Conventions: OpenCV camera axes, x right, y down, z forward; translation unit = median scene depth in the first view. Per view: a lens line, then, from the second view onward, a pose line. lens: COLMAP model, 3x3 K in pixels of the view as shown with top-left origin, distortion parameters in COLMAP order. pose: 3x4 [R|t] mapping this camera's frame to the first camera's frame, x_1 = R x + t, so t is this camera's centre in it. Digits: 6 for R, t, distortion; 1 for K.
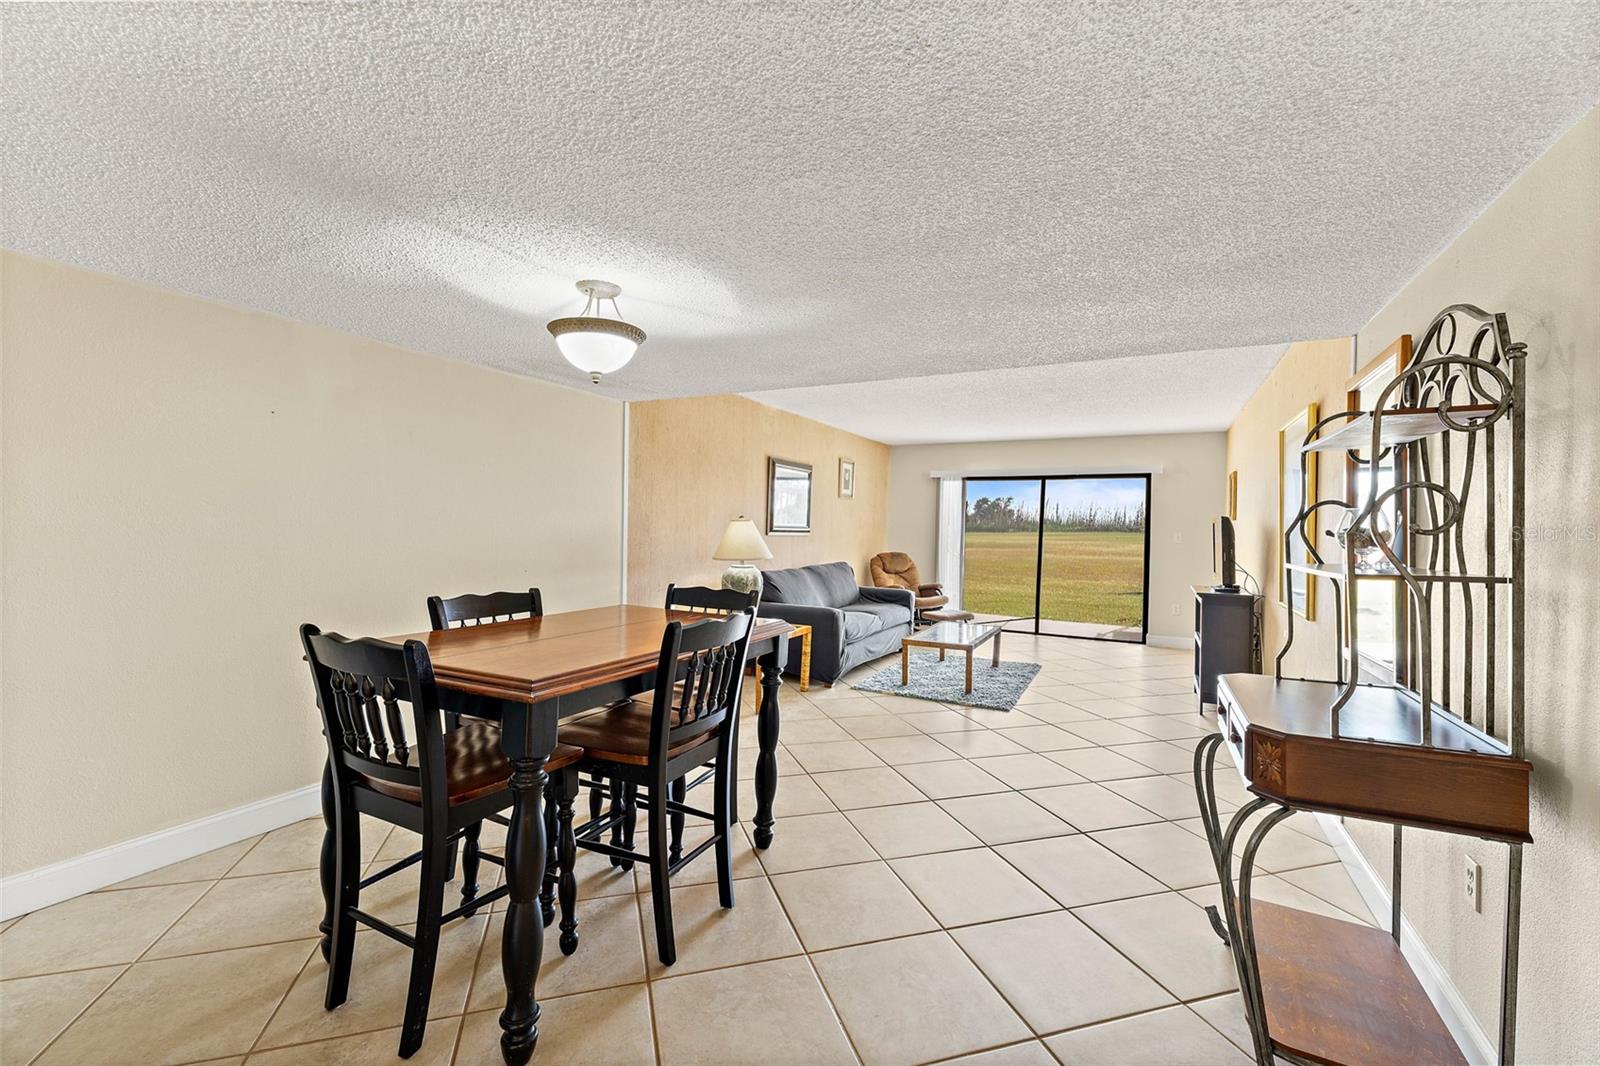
lens RADIAL K [[679.6, 0, 789.9], [0, 679.6, 530.9], [0, 0, 1]] dist [0.008262, -0.000131]
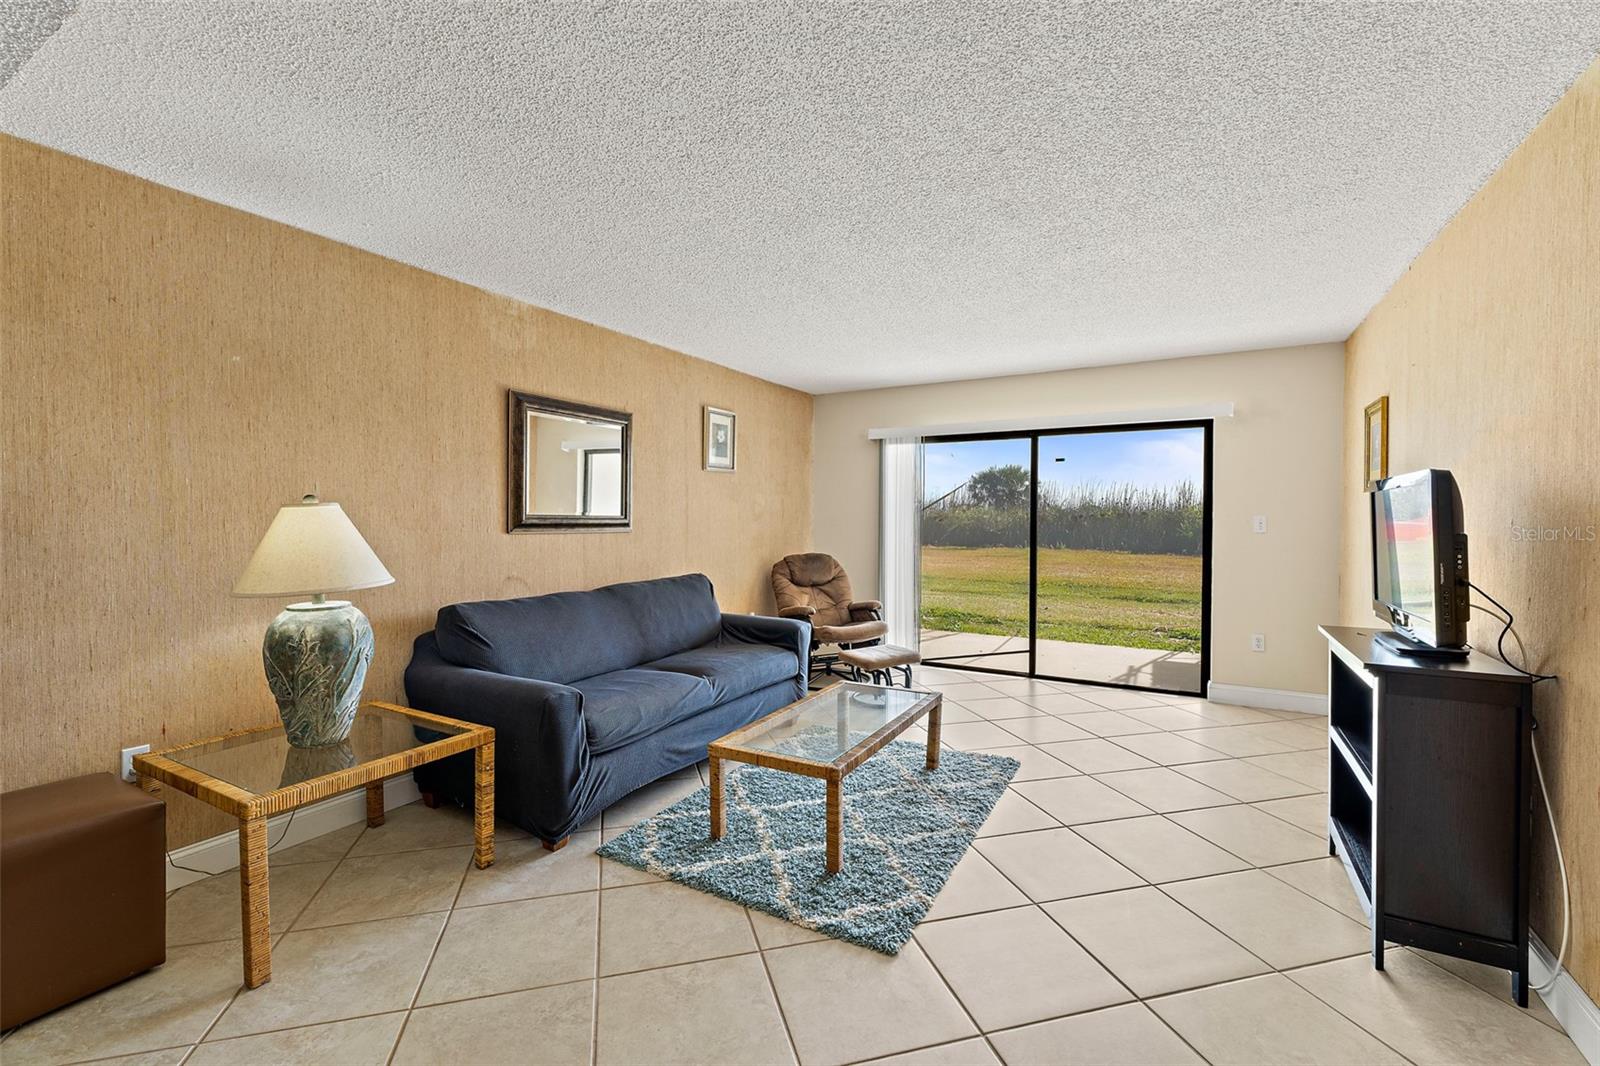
lens RADIAL K [[679.6, 0, 792.6], [0, 679.6, 532.9], [0, 0, 1]] dist [0.008262, -0.000131]
pose [[0.998984, -0.017065, -0.041704, 0.202967], [0.017636, 0.999755, 0.013369, 0.002514], [0.041465, -0.014091, 0.999041, 0.425121]]
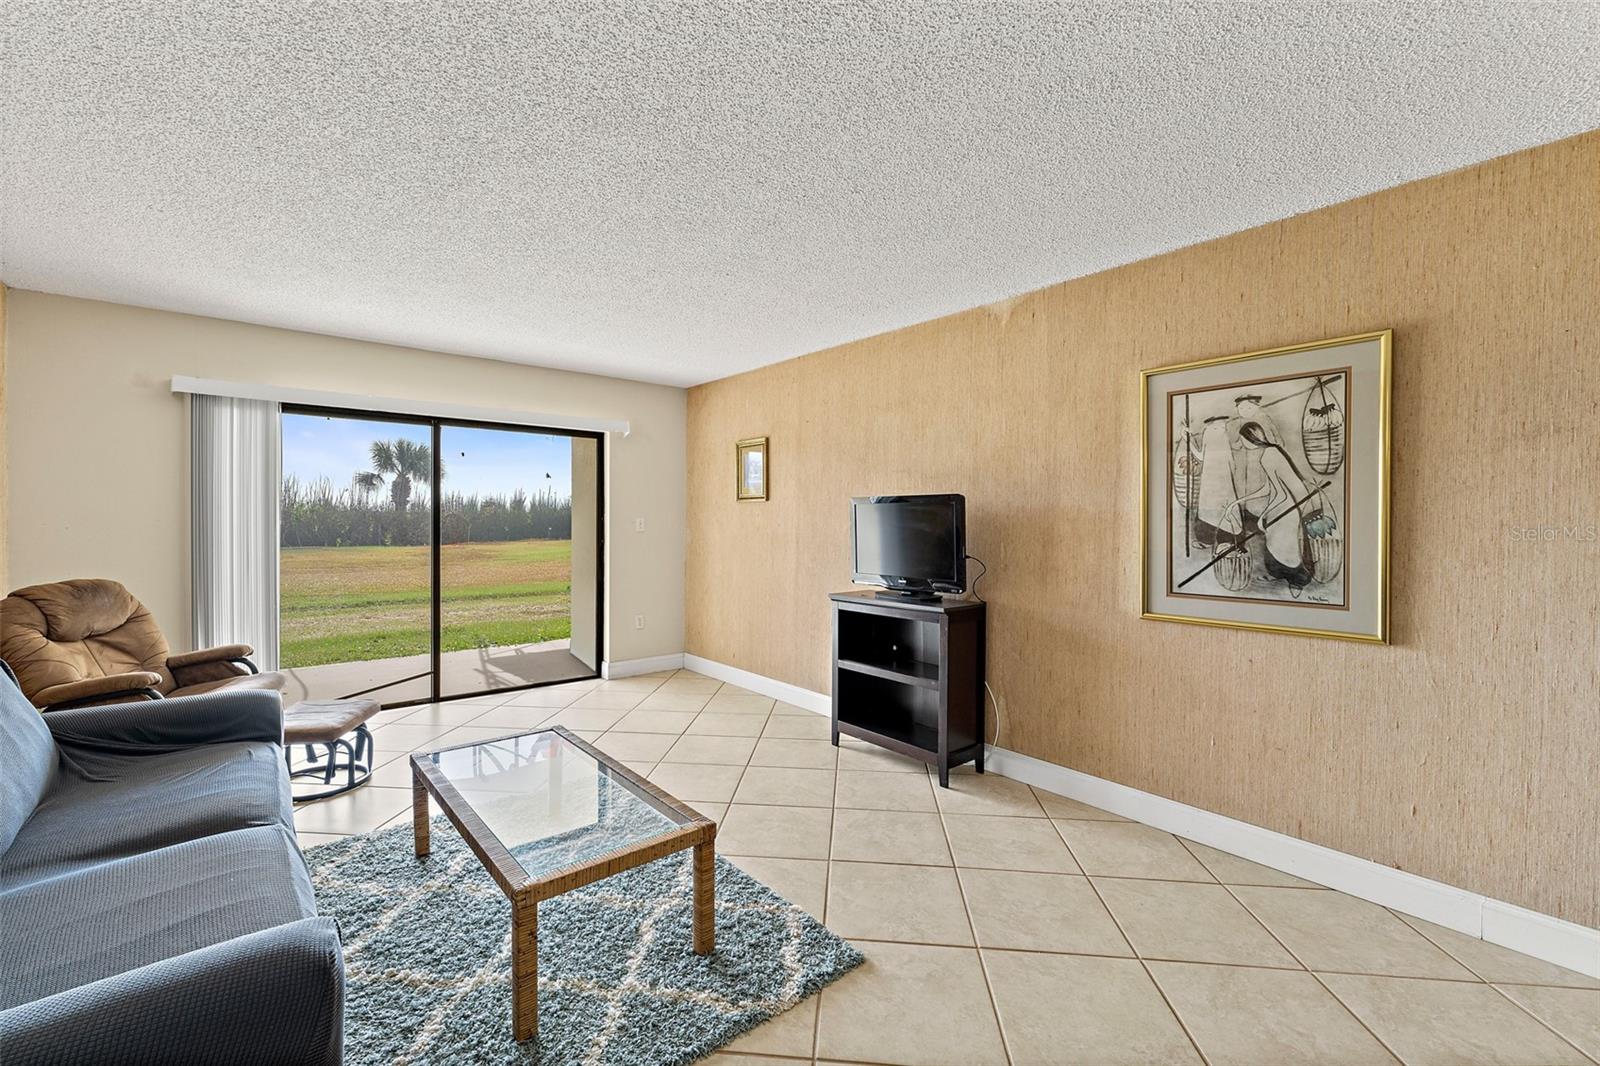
lens RADIAL K [[679.6, 0, 787.6], [0, 679.6, 526.3], [0, 0, 1]] dist [0.008262, -0.000131]
pose [[0.385920, -0.024675, 0.922202, -0.048598], [0.007058, 0.999692, 0.023795, -0.004734], [-0.922505, -0.002674, 0.385976, 0.635884]]
